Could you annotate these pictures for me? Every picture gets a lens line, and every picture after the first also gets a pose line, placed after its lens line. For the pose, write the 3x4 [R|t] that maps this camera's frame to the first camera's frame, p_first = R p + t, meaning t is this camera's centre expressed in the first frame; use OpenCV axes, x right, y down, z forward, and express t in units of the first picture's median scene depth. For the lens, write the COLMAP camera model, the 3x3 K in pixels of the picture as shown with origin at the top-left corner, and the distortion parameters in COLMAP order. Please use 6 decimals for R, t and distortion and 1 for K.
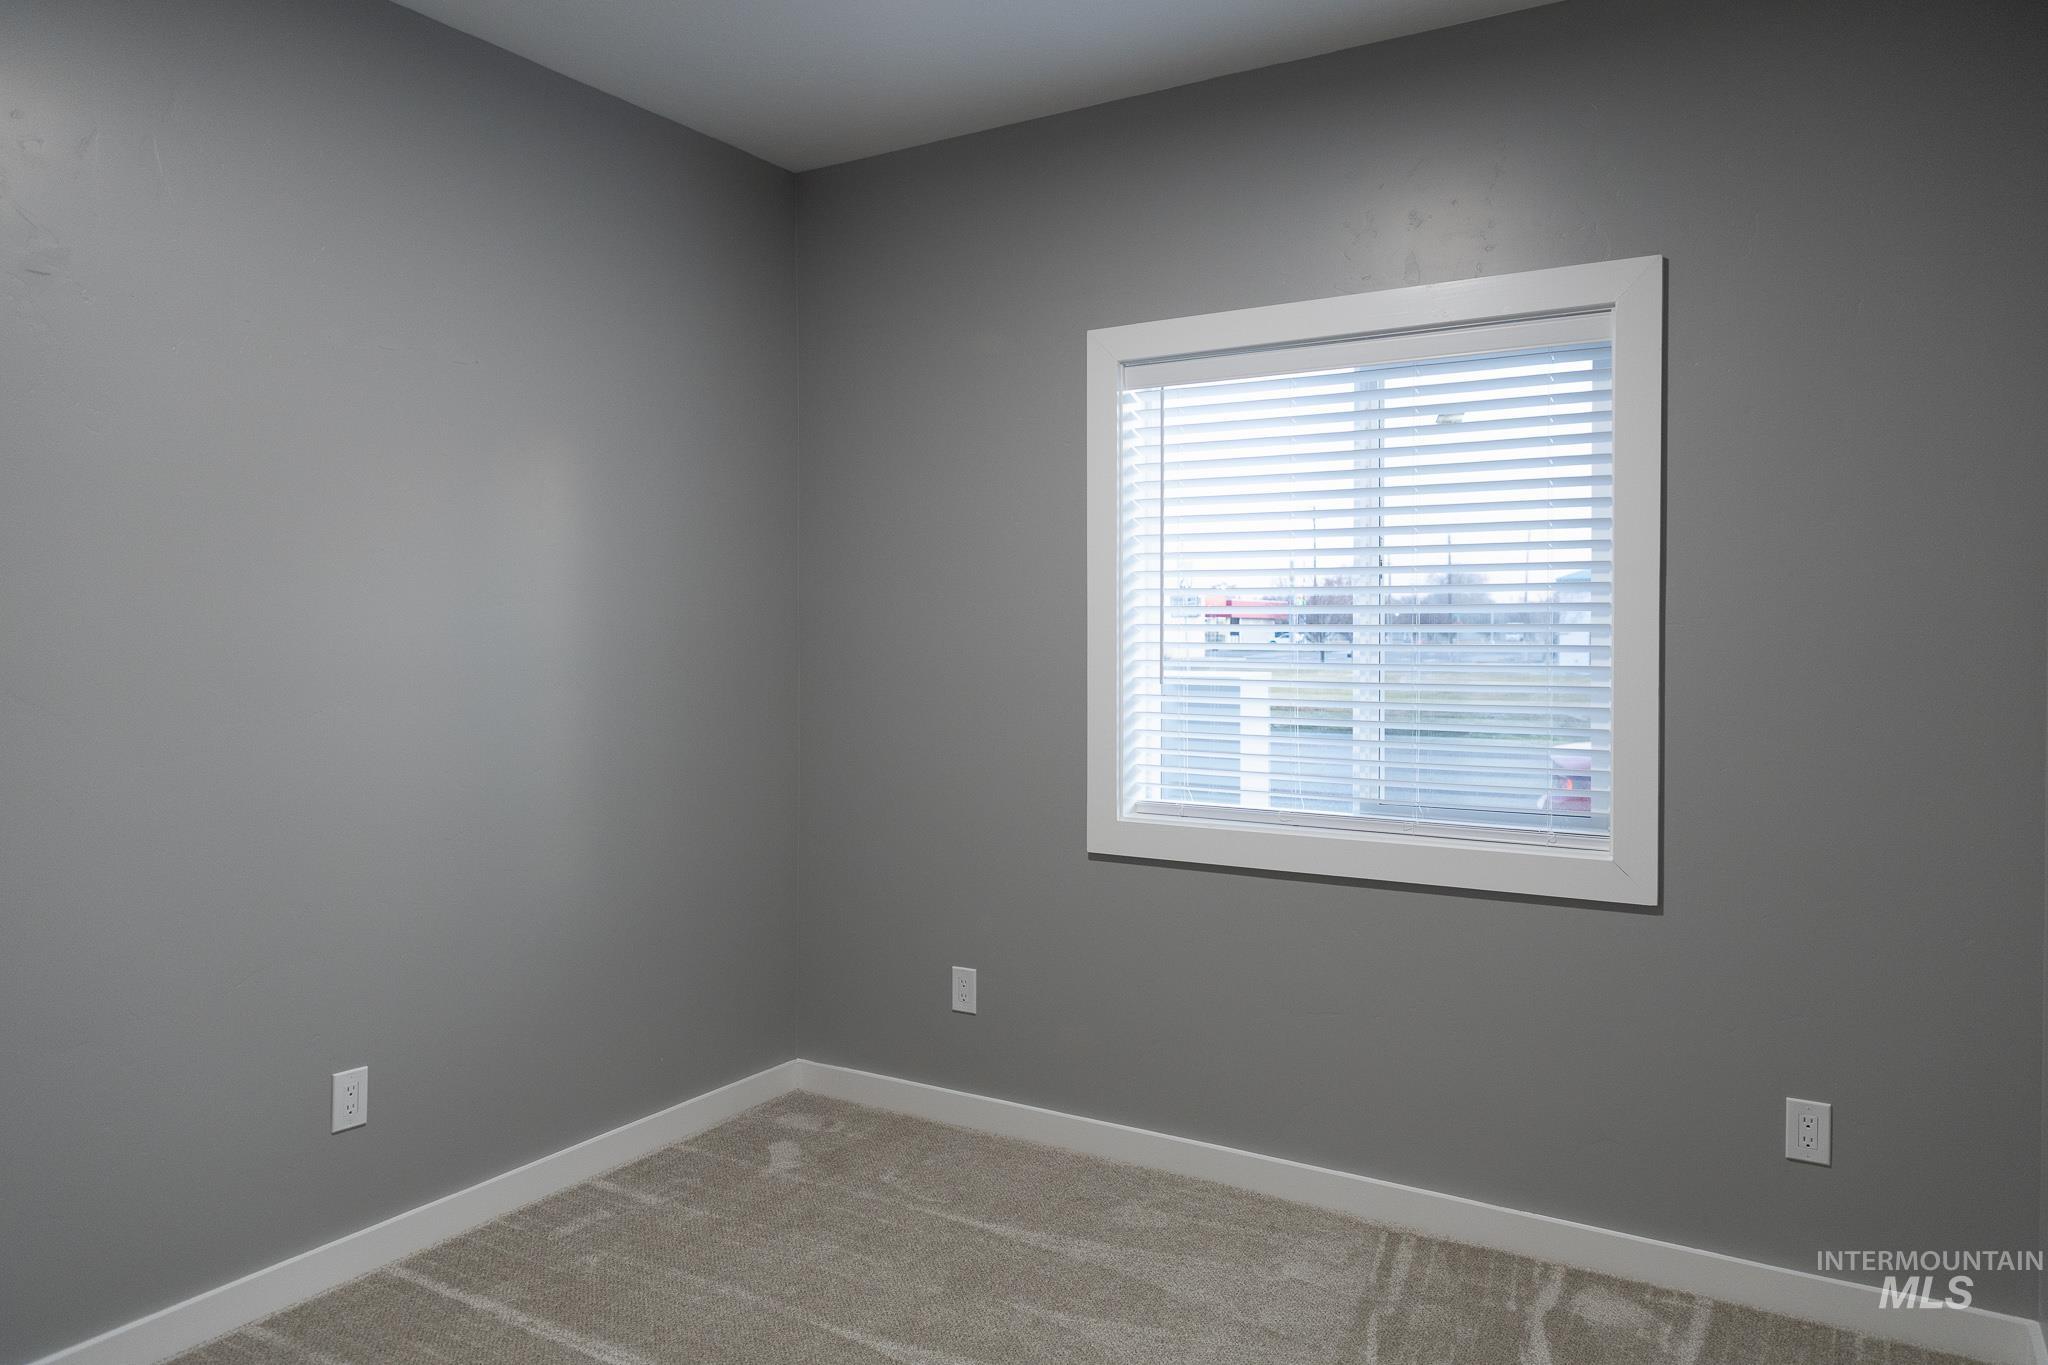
lens RADIAL K [[1426.8, 0, 1024.5], [0, 1426.8, 629.7], [0, 0, 1]] dist [-0.001923, -0.000078]
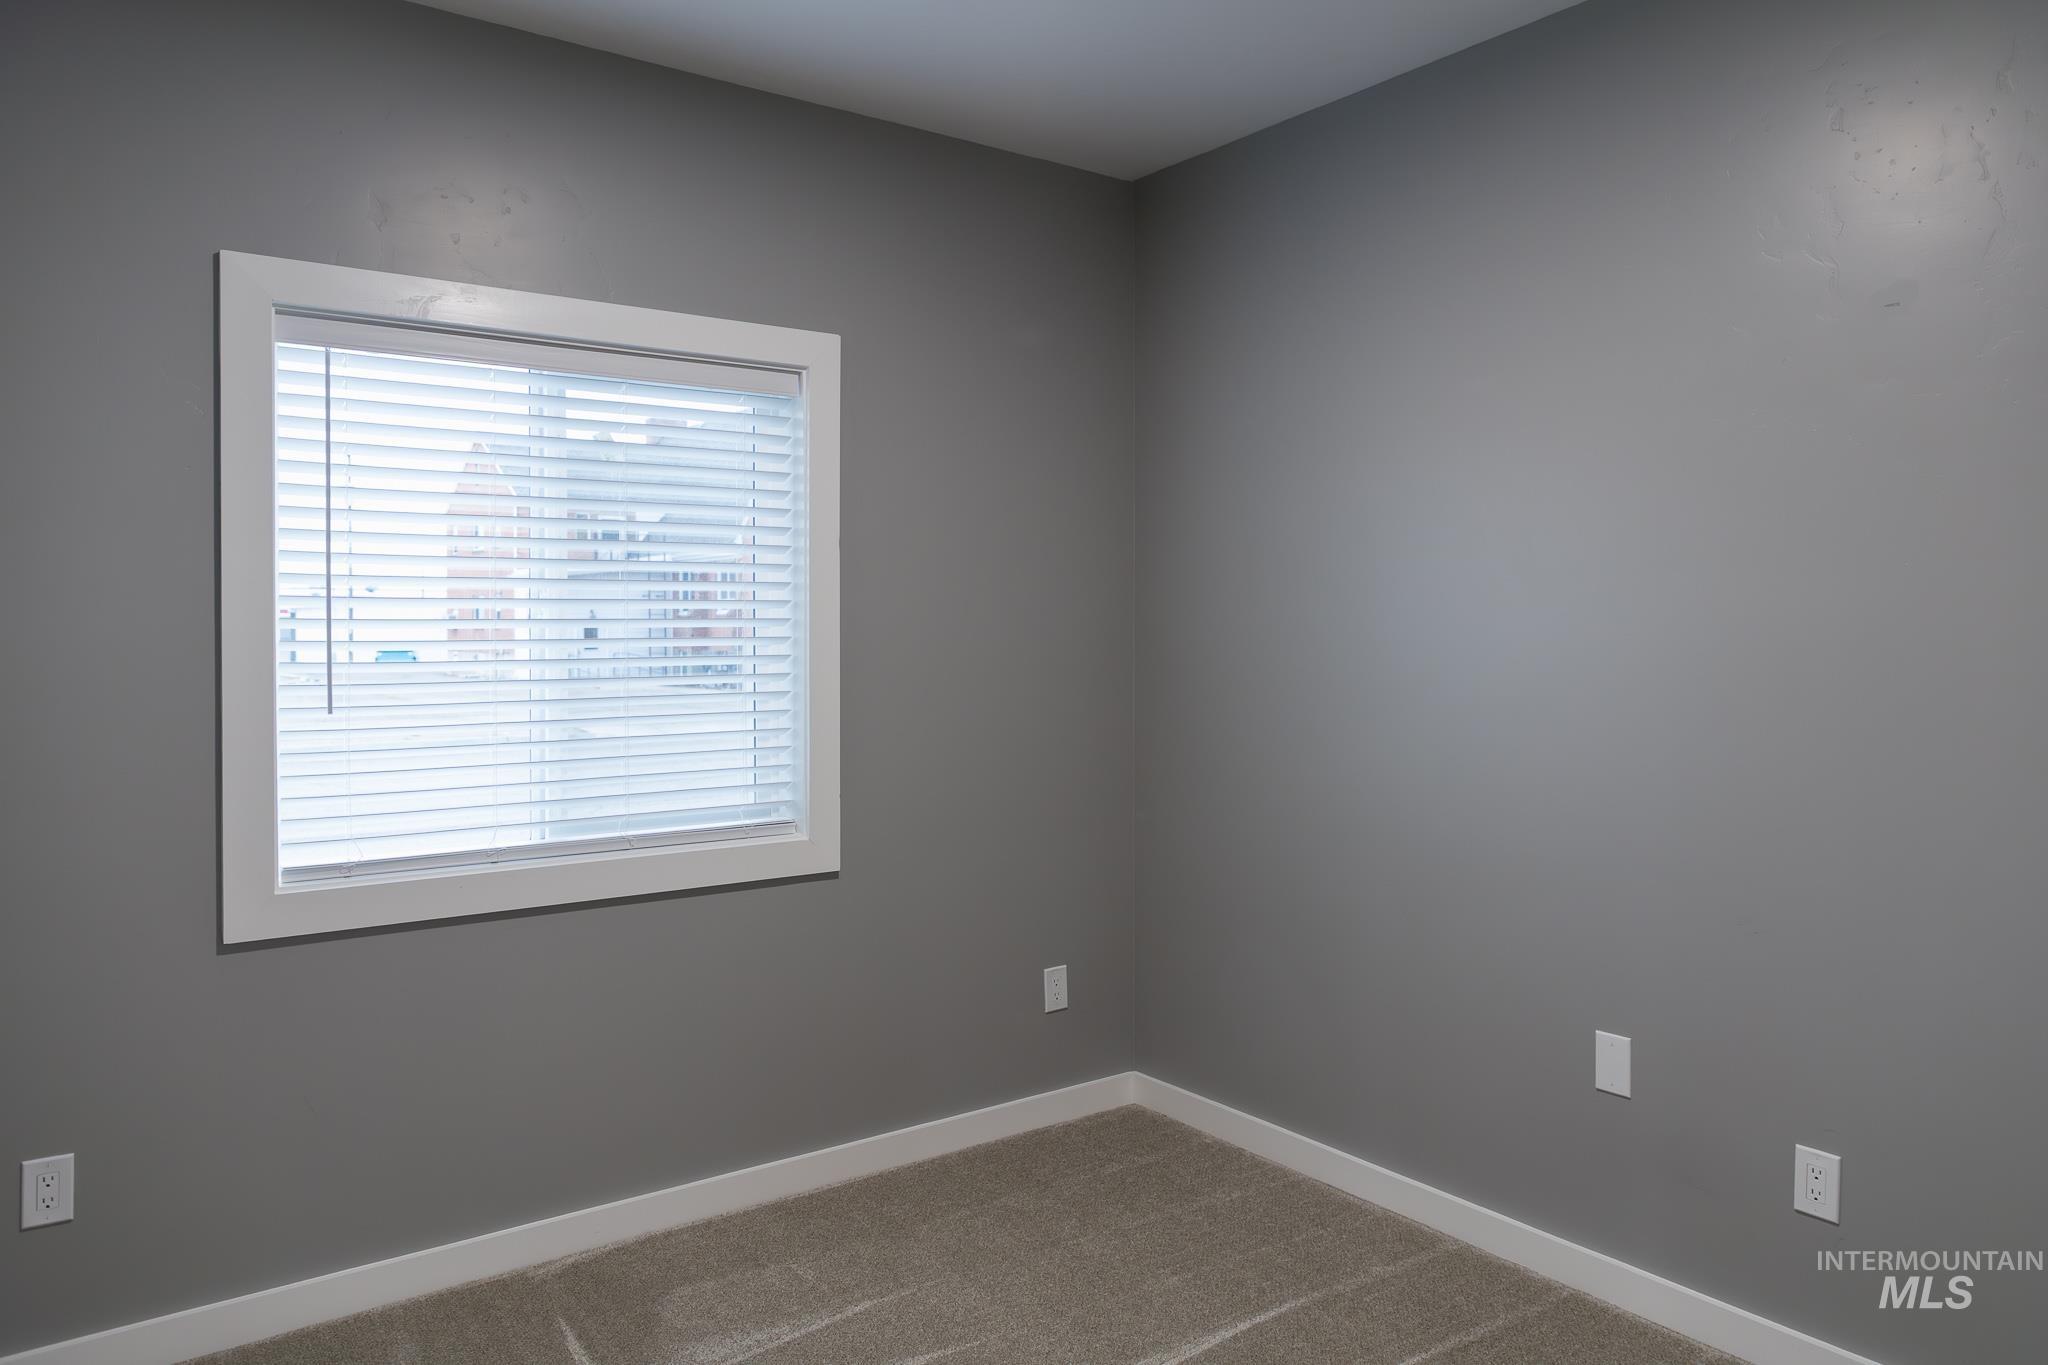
lens RADIAL K [[1437.6, 0, 1026.1], [0, 1437.6, 651.8], [0, 0, 1]] dist [-0.006995, 0.007761]
pose [[0.359322, -0.016530, 0.933067, -0.527841], [0.001061, 0.999850, 0.017305, -0.011385], [-0.933213, -0.005228, 0.359285, 0.338535]]
